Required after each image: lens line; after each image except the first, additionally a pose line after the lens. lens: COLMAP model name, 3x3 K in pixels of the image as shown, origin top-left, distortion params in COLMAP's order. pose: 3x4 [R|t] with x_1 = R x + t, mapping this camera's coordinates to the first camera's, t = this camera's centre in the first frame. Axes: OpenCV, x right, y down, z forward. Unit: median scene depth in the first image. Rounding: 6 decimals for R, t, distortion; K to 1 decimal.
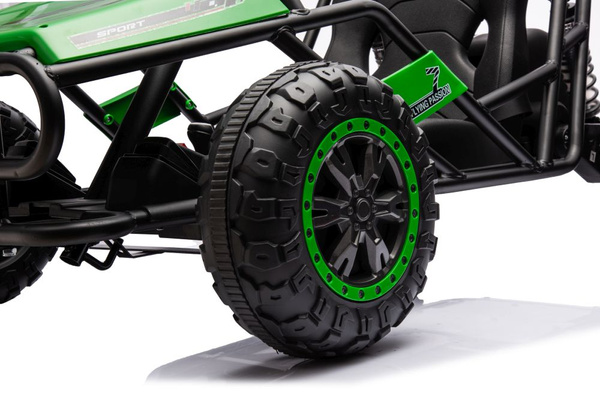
lens RADIAL K [[1160.1, 0, 299.7], [0, 1160.1, 215.3], [0, 0, 1]] dist [0.339456, 0.155597]
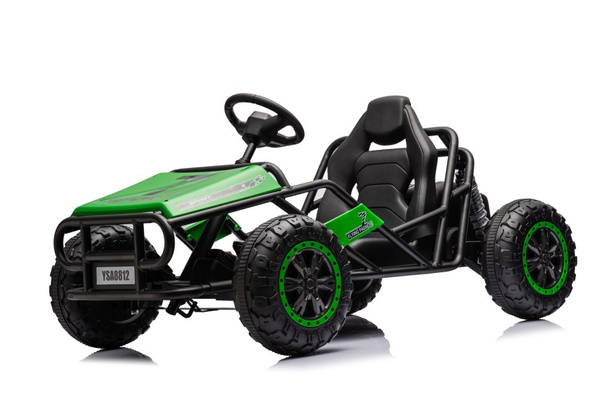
lens RADIAL K [[1441.5, 0, 315.8], [0, 1441.5, 199.3], [0, 0, 1]] dist [0.815267, -0.144960]
pose [[0.998206, 0.003797, -0.059747, 0.218964], [-0.009315, 0.995682, -0.092359, 0.084420], [0.059138, 0.092750, 0.993932, -1.629007]]
